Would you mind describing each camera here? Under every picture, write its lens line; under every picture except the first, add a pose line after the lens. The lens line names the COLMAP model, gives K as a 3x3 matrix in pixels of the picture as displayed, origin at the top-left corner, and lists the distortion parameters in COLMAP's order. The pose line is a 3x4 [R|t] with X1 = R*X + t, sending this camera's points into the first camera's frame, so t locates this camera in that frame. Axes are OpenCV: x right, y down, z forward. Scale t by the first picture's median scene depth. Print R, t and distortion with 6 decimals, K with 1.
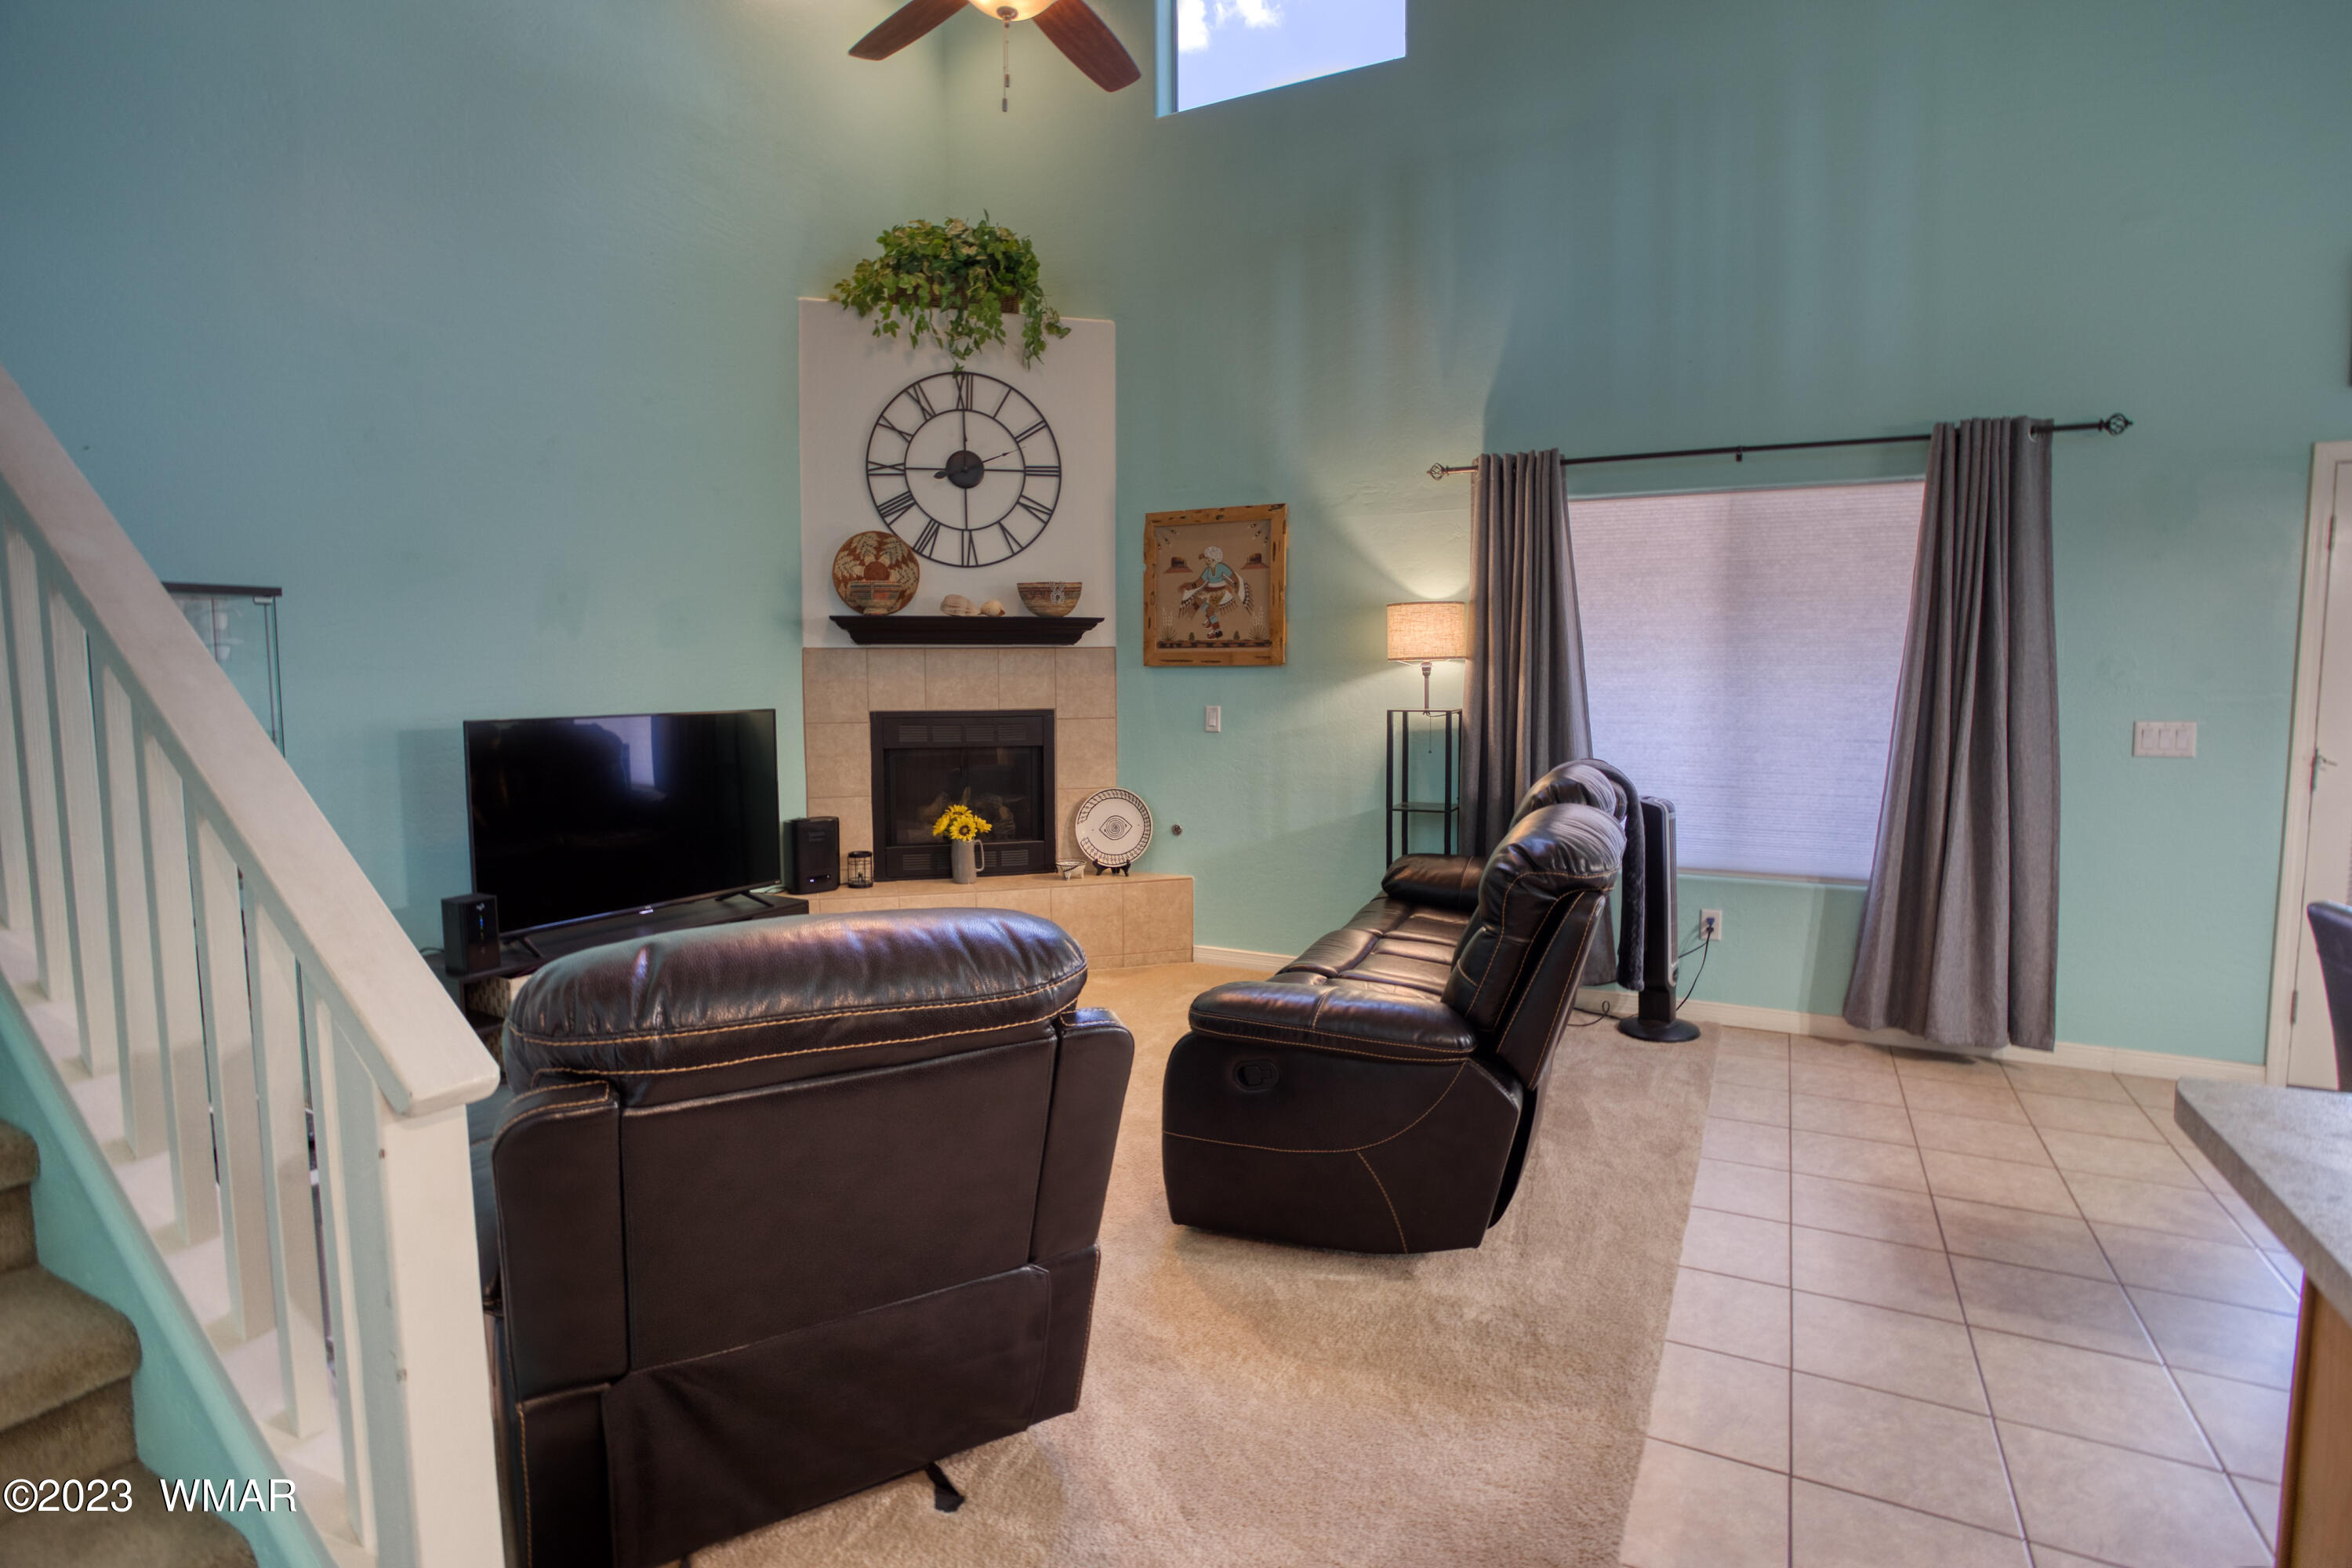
lens RADIAL K [[1159.3, 0, 1176.0], [0, 1159.3, 784.0], [0, 0, 1]] dist [-0.070688, 0.029117]
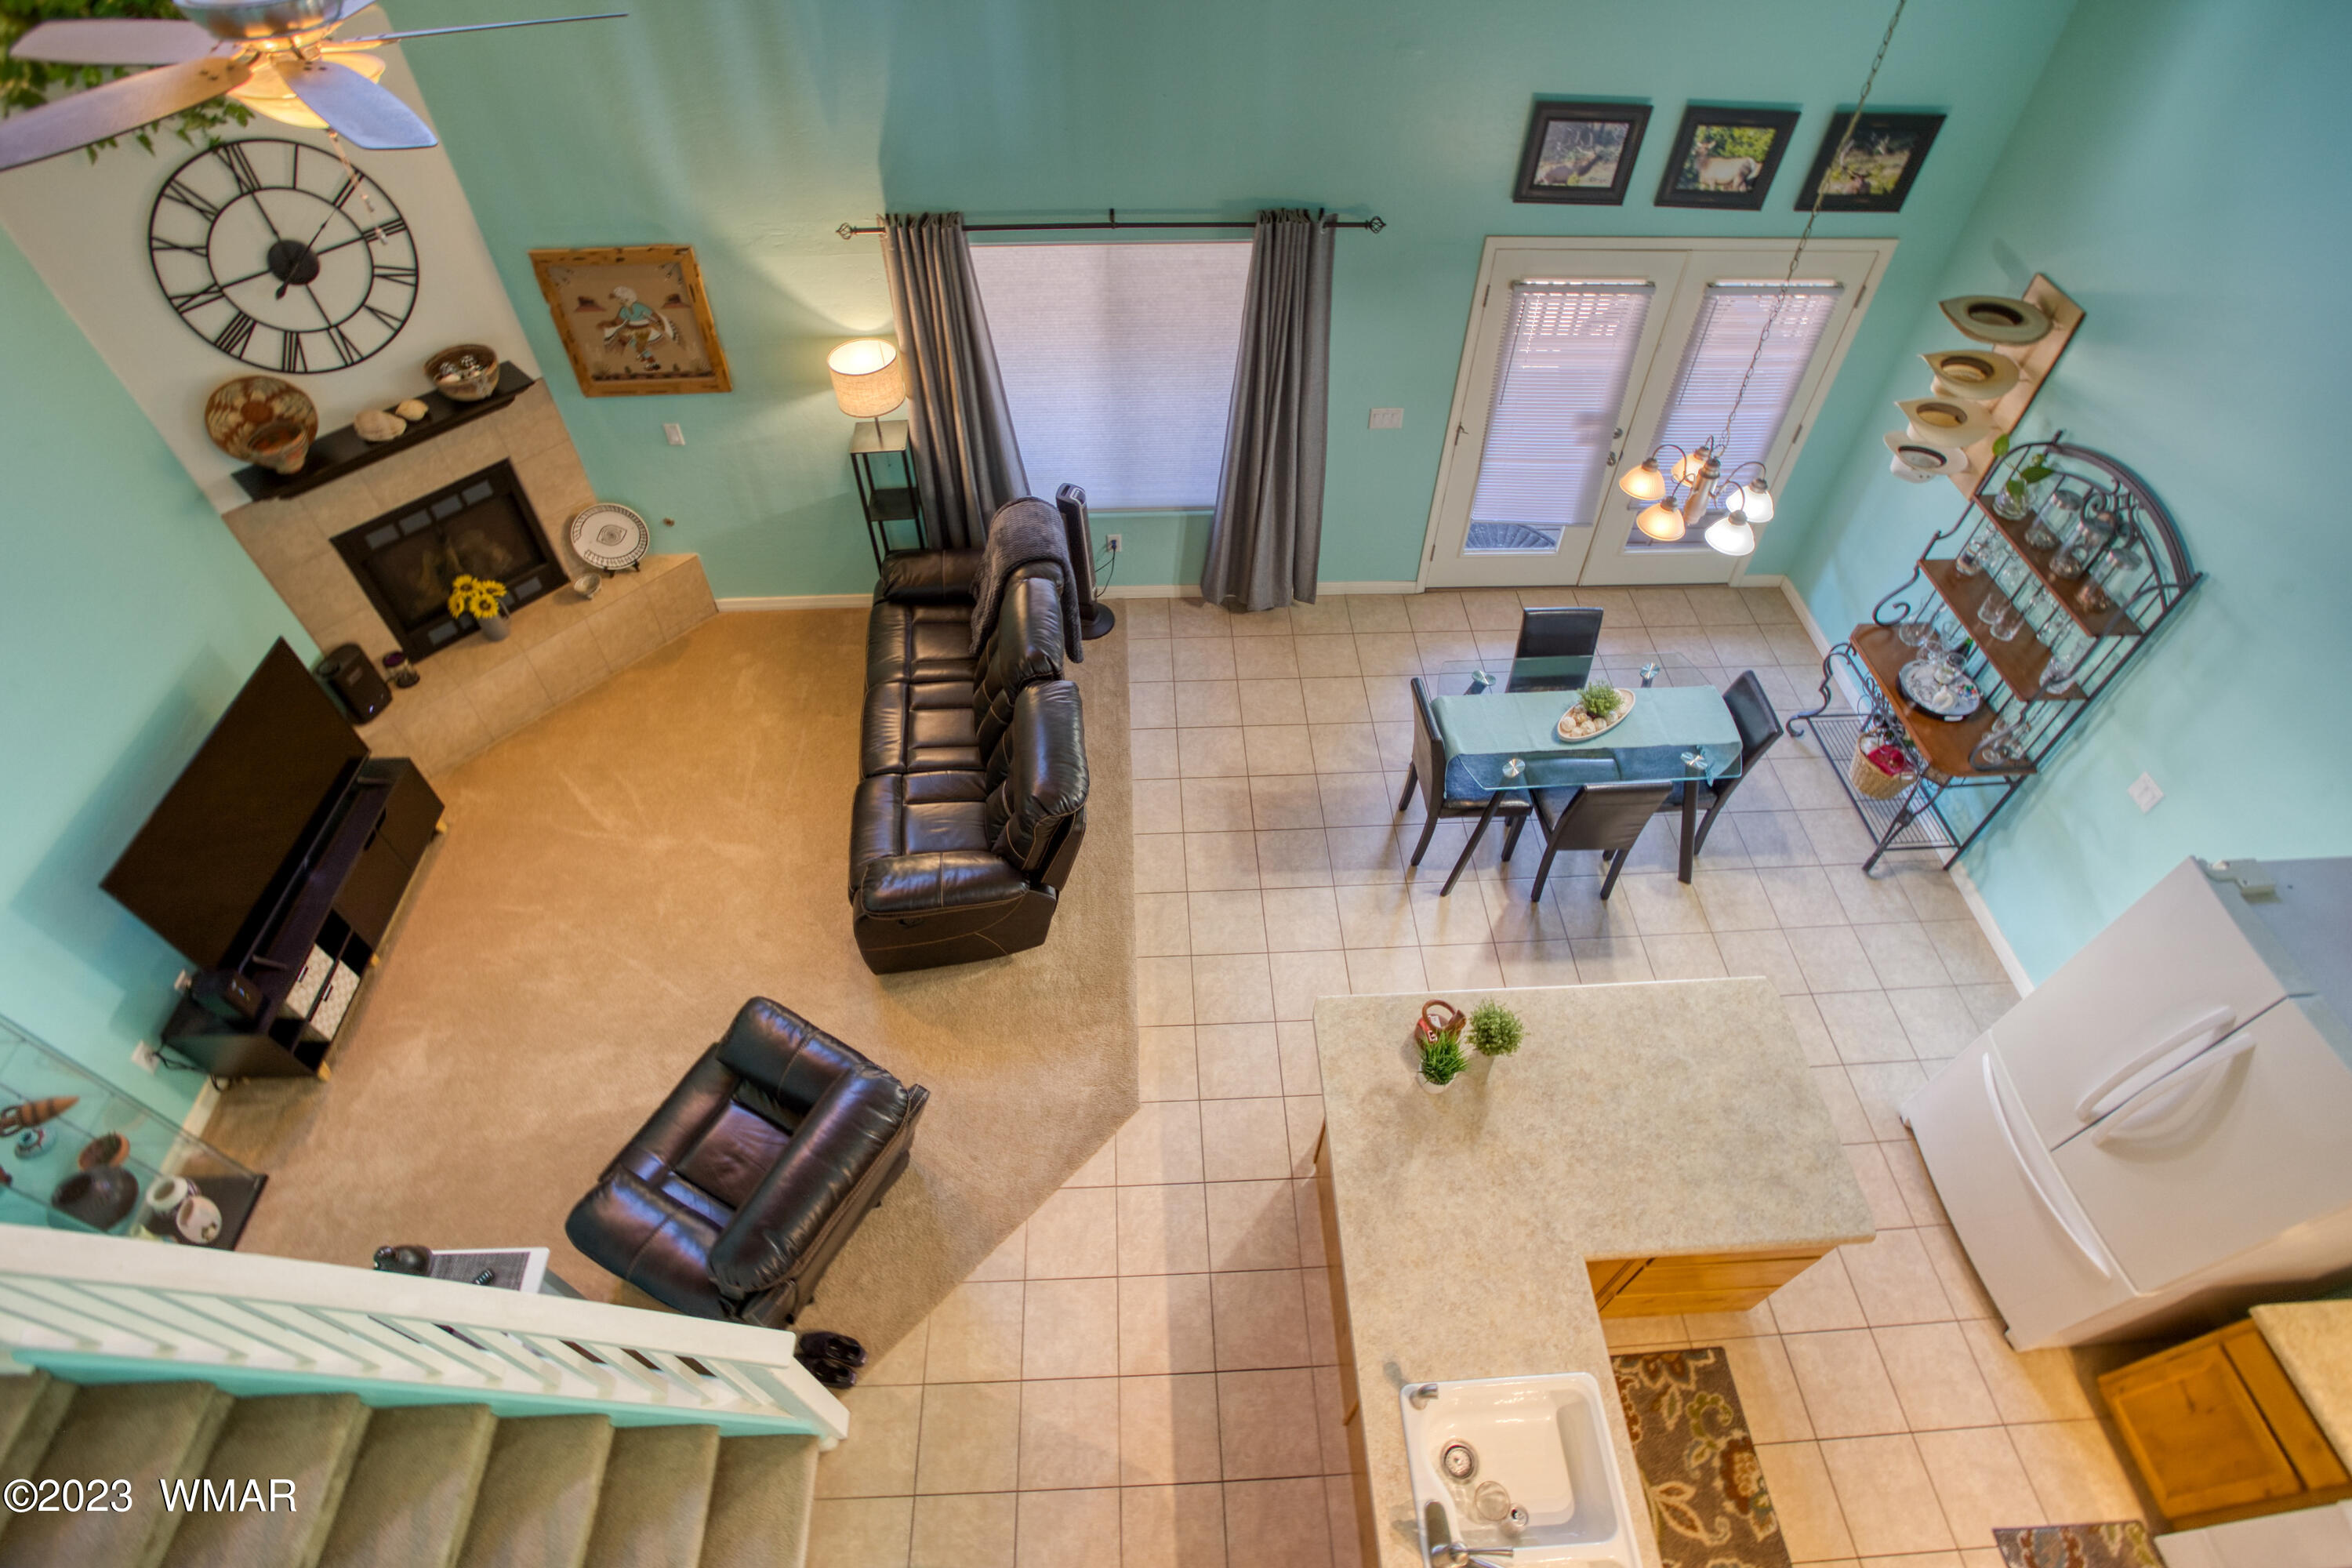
lens RADIAL K [[1159.3, 0, 1176.0], [0, 1159.3, 784.0], [0, 0, 1]] dist [-0.070688, 0.029117]
pose [[0.861246, -0.383389, 0.333568, -0.044410], [0.034248, 0.698683, 0.714611, -0.582808], [-0.507032, -0.604032, 0.614869, -0.074501]]
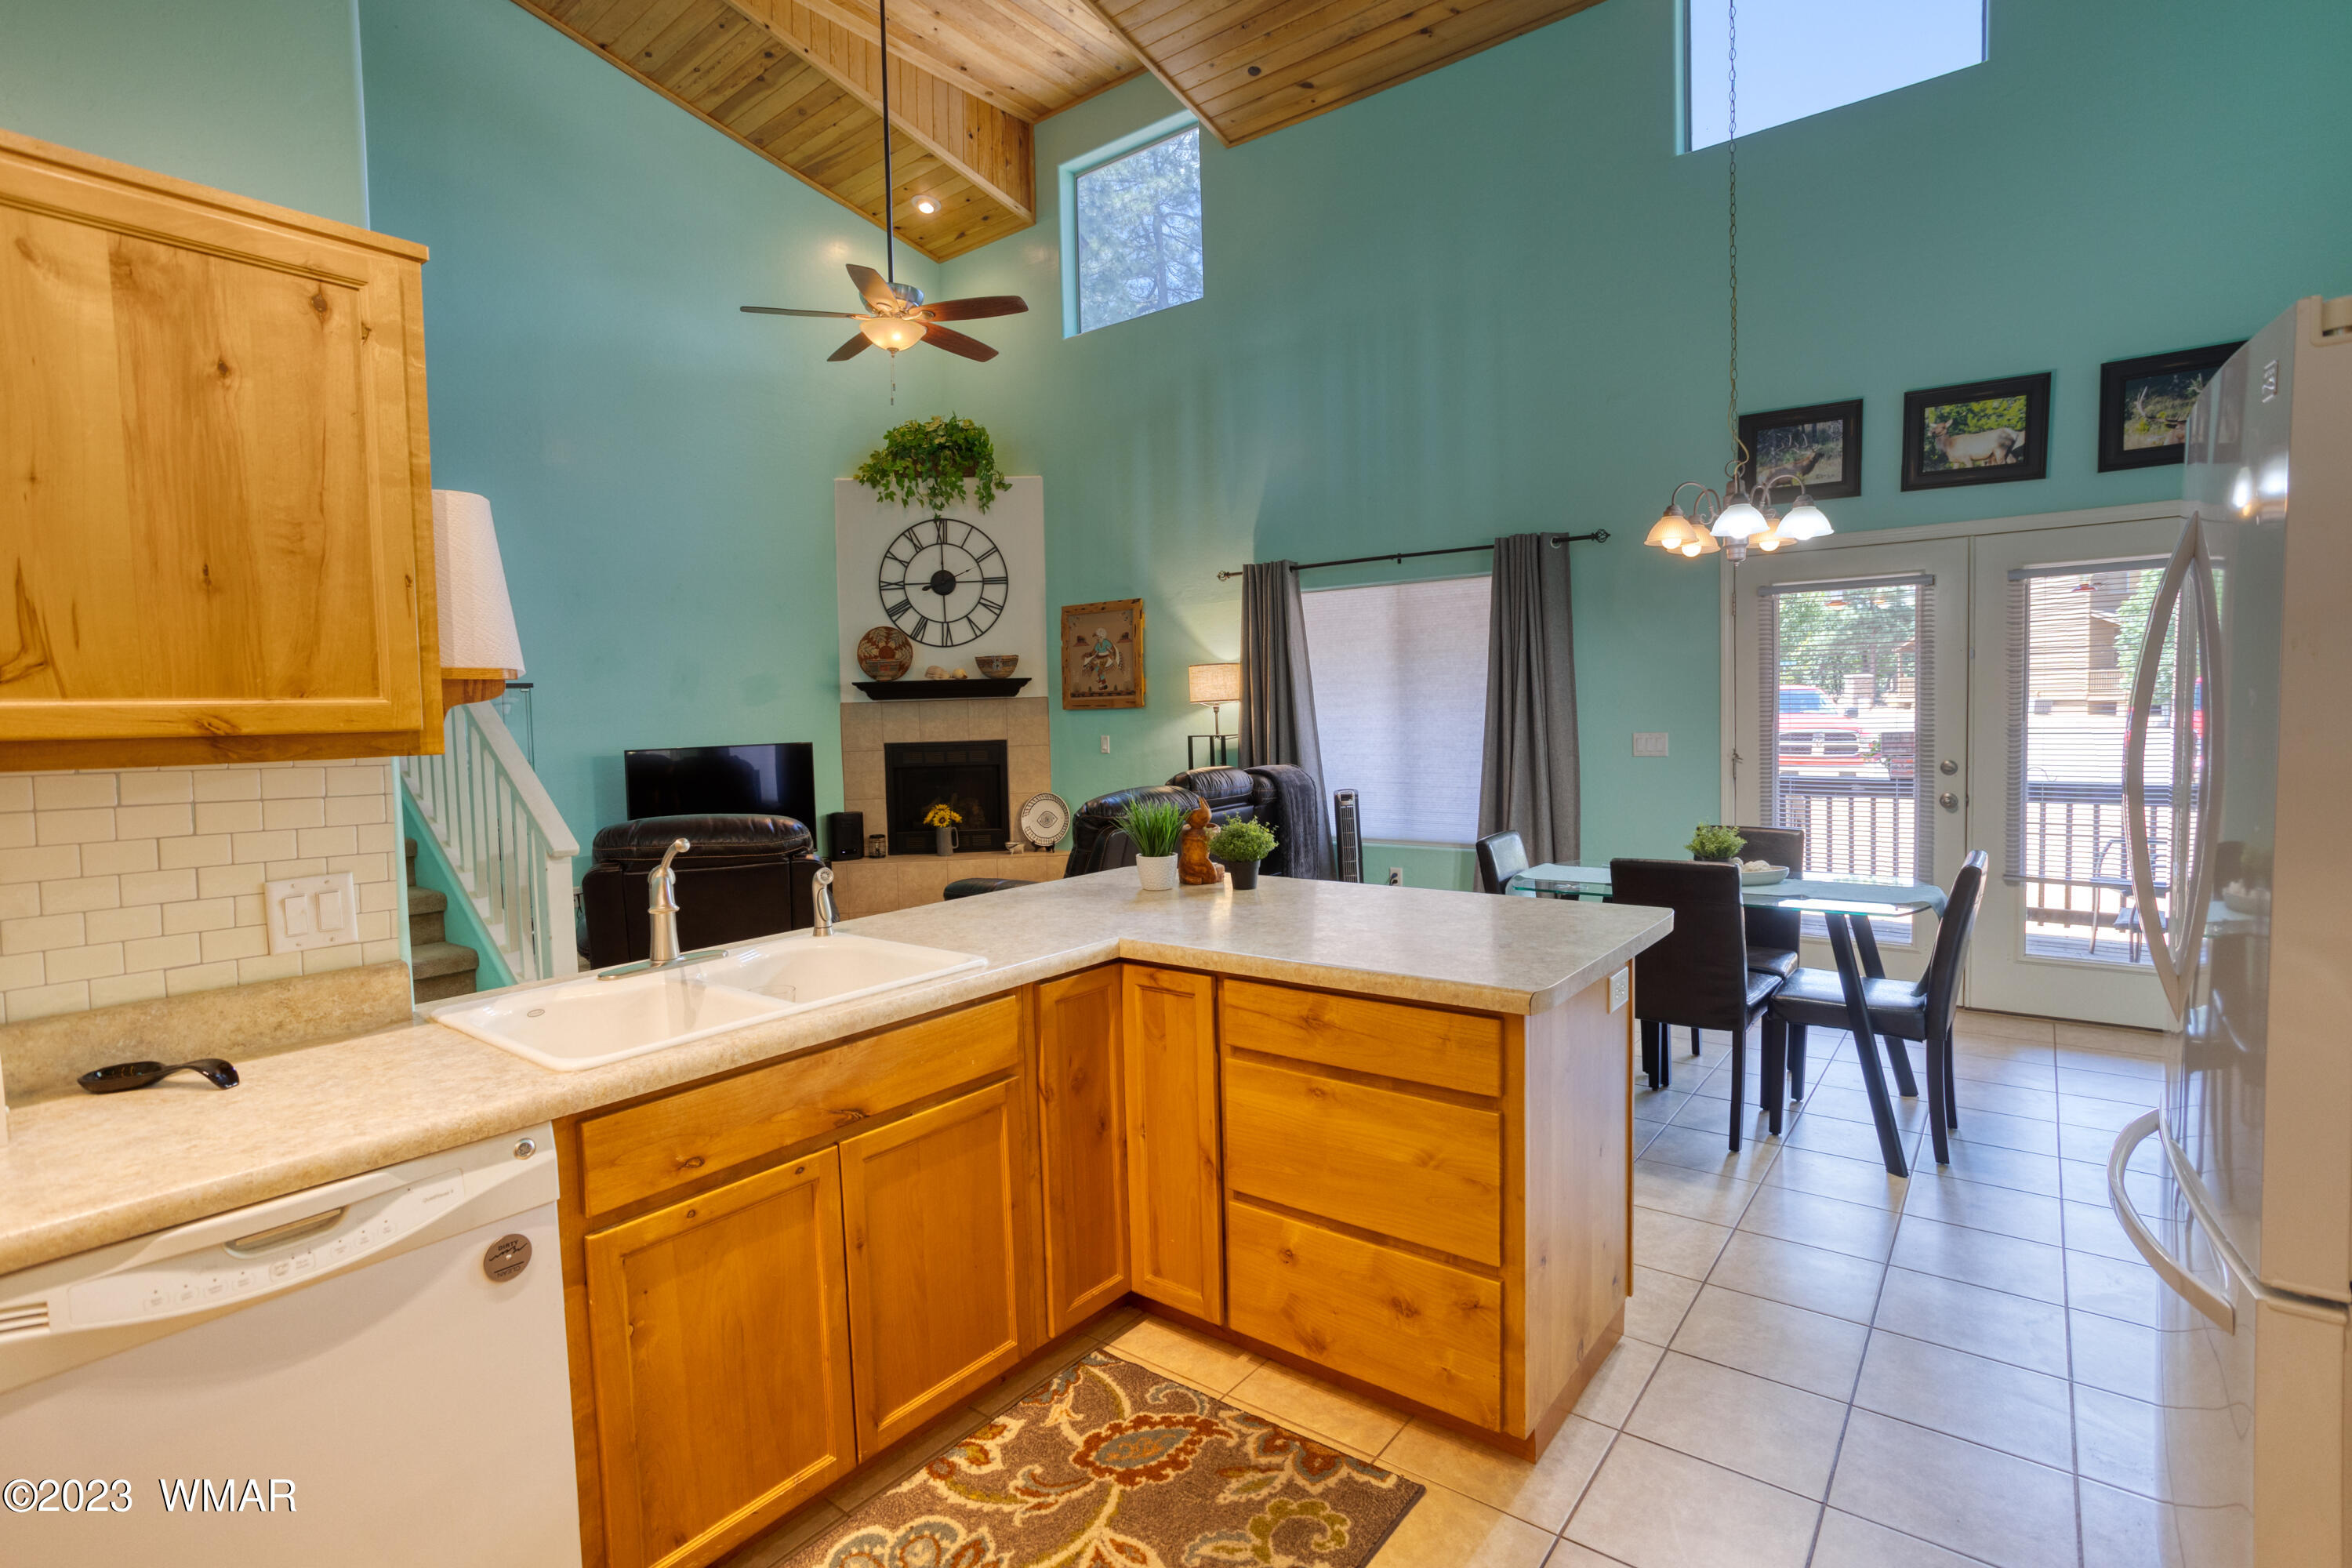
lens RADIAL K [[1159.0, 0, 1137.8], [0, 1159.0, 791.2], [0, 0, 1]] dist [-0.042256, 0.029650]
pose [[0.980000, -0.009044, -0.198794, 0.375899], [0.004607, 0.999730, -0.022768, 0.037935], [0.198947, 0.021397, 0.979777, -0.444605]]
